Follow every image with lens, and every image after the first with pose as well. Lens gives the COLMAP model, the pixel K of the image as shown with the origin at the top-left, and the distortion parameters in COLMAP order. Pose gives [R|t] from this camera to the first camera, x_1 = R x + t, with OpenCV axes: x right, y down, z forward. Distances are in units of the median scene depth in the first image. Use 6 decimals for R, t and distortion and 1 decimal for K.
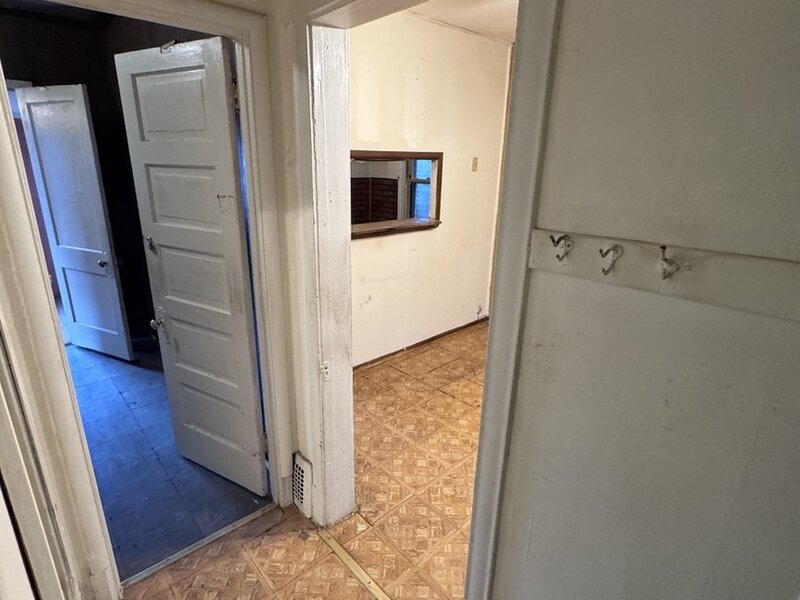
lens RADIAL K [[425.3, 0, 400.0], [0, 425.3, 300.0], [0, 0, 1]] dist [-0.000395, 0.000161]
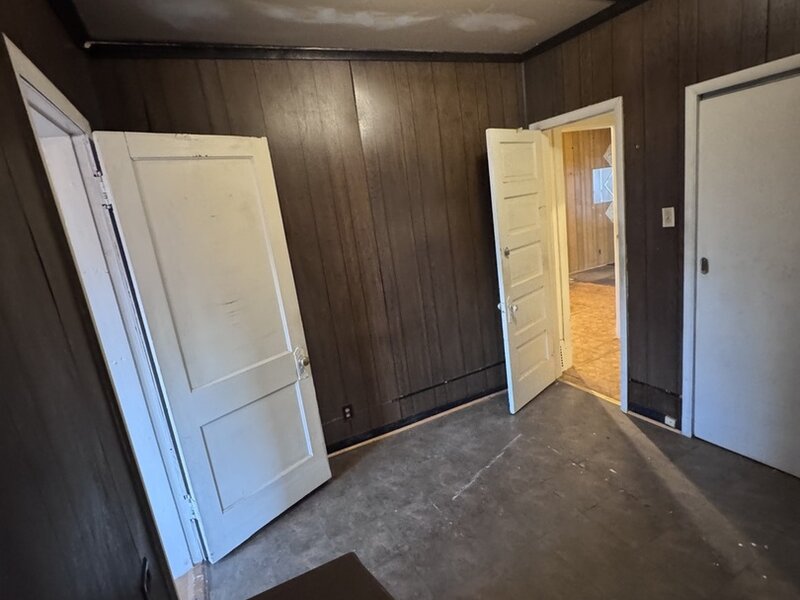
lens RADIAL K [[425.3, 0, 400.0], [0, 425.3, 300.0], [0, 0, 1]] dist [-0.000395, 0.000161]
pose [[0.279017, -0.267562, 0.922258, -2.280580], [0.422265, 0.896750, 0.132411, -0.362922], [-0.862463, 0.352492, 0.363191, 0.922157]]
